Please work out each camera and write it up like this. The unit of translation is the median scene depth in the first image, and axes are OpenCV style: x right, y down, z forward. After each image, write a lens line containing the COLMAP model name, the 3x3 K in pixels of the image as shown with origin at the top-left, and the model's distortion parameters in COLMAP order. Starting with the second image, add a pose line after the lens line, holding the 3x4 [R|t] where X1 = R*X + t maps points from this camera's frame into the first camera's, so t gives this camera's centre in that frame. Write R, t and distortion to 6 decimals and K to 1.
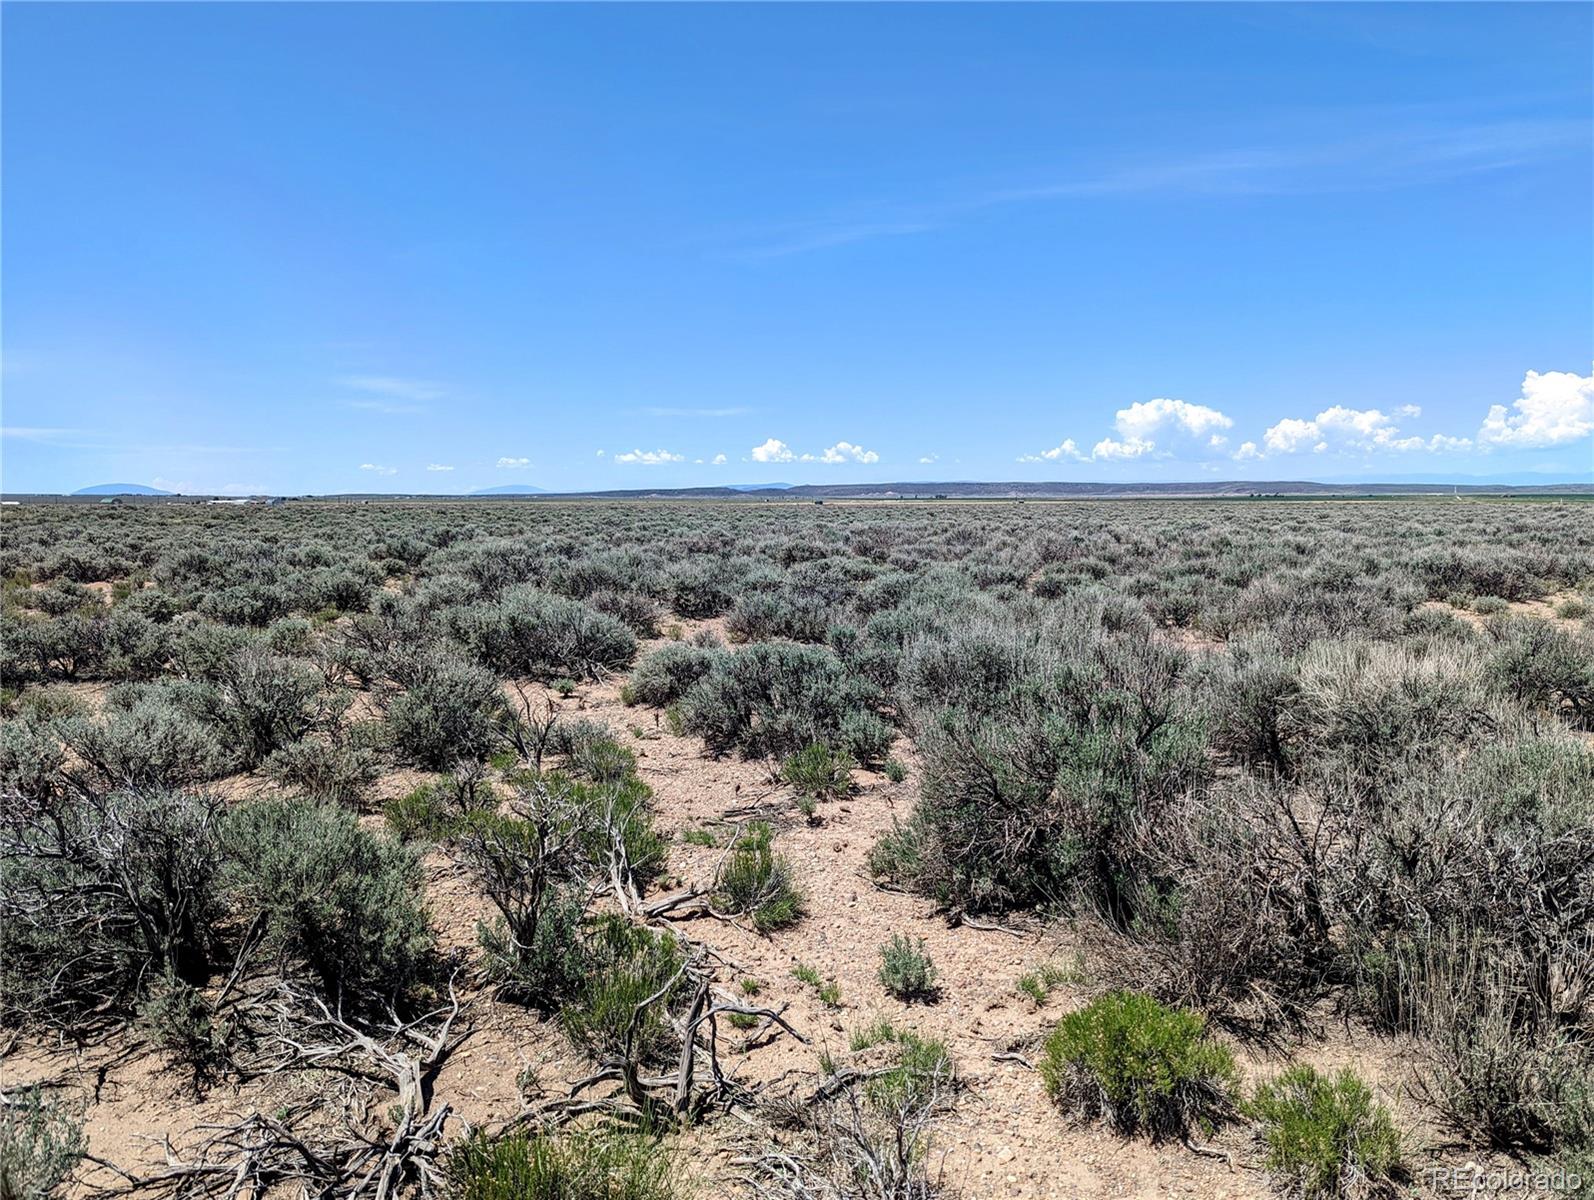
lens RADIAL K [[1168.7, 0, 798.2], [0, 1168.7, 547.8], [0, 0, 1]] dist [0.064417, -0.064191]
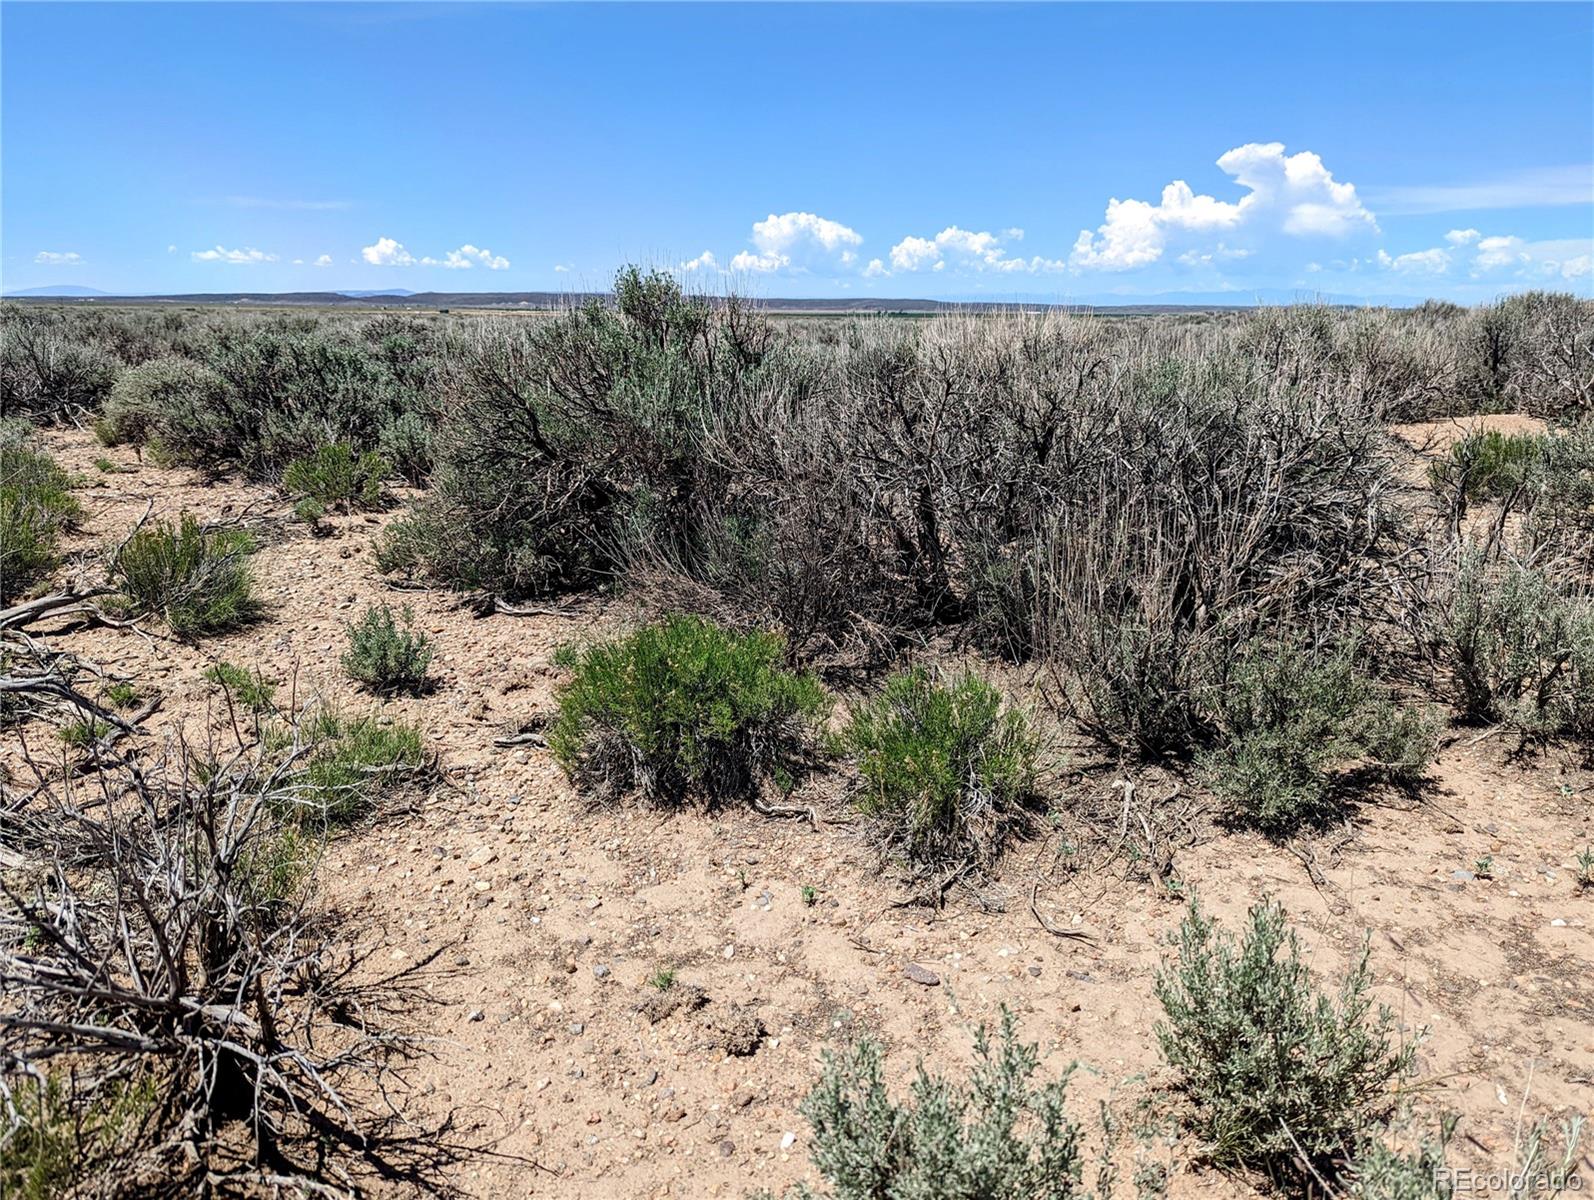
lens RADIAL K [[1168.7, 0, 798.2], [0, 1168.7, 547.8], [0, 0, 1]] dist [0.064417, -0.064191]
pose [[0.955556, -0.054097, 0.289805, 0.110429], [0.010101, 0.988451, 0.151204, 0.171303], [-0.294638, -0.141556, 0.945066, 0.251624]]
